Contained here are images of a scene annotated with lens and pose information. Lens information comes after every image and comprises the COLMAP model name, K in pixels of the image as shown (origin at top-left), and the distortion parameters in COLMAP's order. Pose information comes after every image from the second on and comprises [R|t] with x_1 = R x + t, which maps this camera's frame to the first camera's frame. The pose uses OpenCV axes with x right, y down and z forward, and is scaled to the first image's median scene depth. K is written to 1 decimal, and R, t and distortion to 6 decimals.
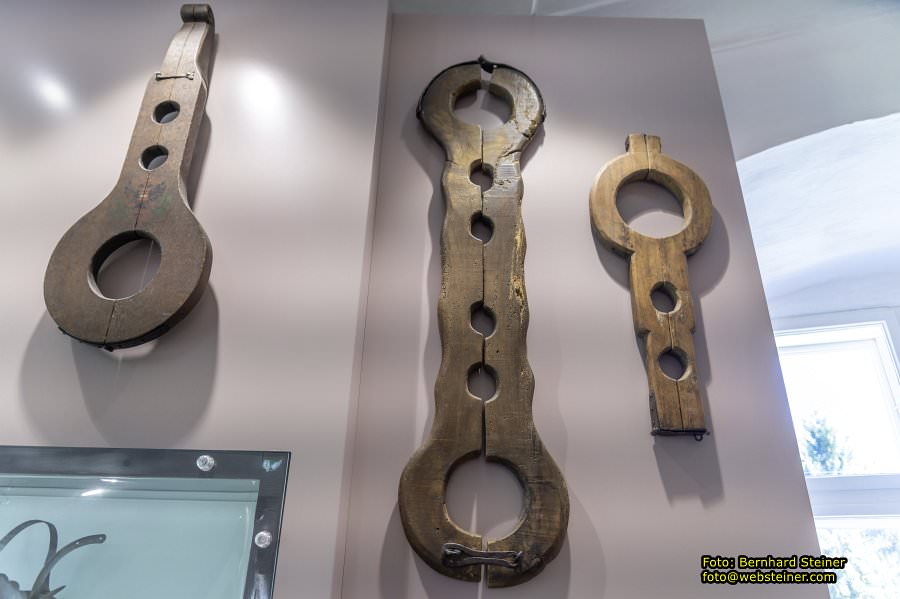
lens RADIAL K [[565.8, 0, 447.5], [0, 565.8, 326.9], [0, 0, 1]] dist [0.000856, -0.000162]
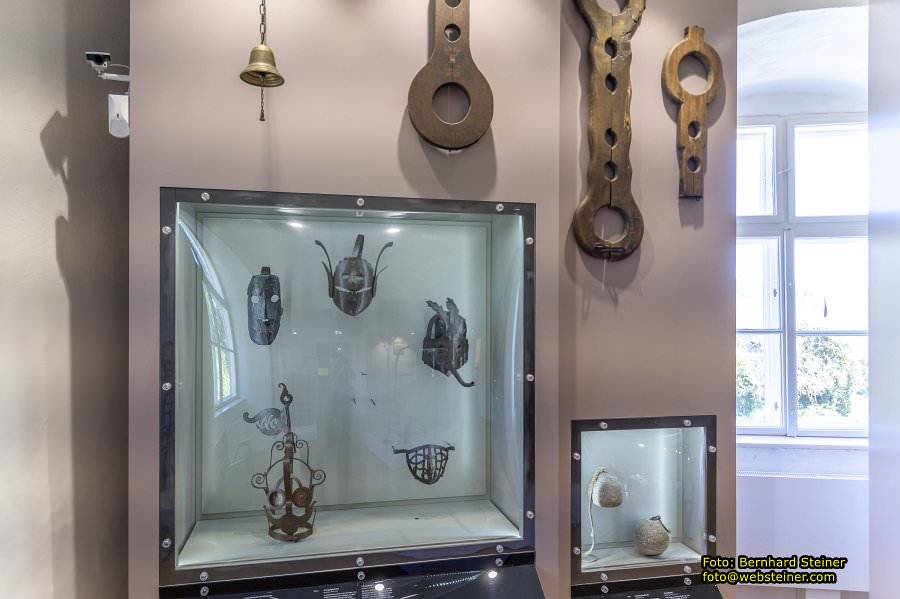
lens RADIAL K [[612.2, 0, 402.0], [0, 612.2, 303.9], [0, 0, 1]] dist [0.006345, 0.000230]
pose [[0.980507, -0.013357, 0.196028, -1.058987], [-0.065183, 0.919073, 0.388658, -0.259862], [-0.185356, -0.393860, 0.900288, -1.001970]]
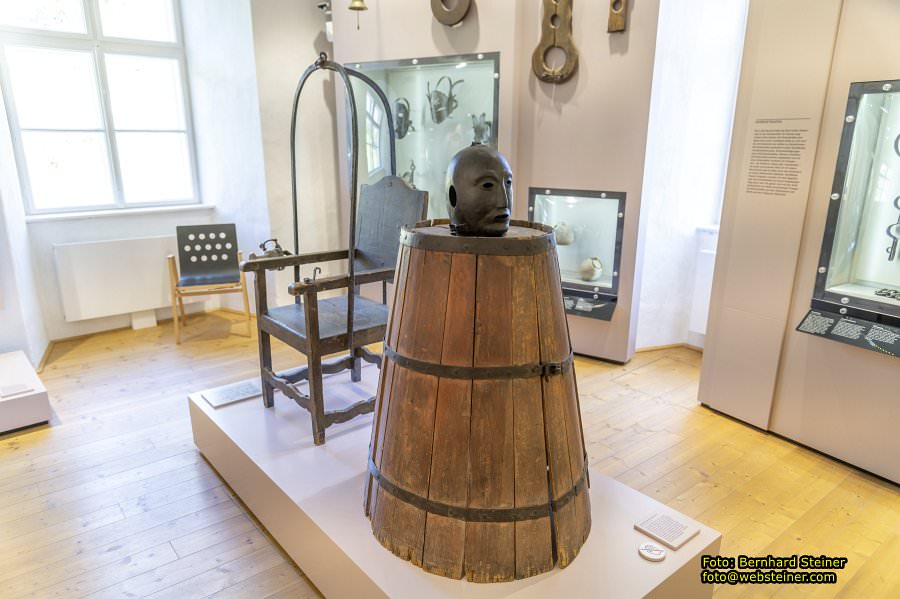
lens RADIAL K [[582.3, 0, 432.7], [0, 582.3, 290.8], [0, 0, 1]] dist [0.005203, 0.001538]
pose [[0.827884, 0.128297, -0.546029, 1.354065], [0.239806, 0.799070, 0.551344, -0.606967], [0.507051, -0.587389, 0.630772, -2.099838]]
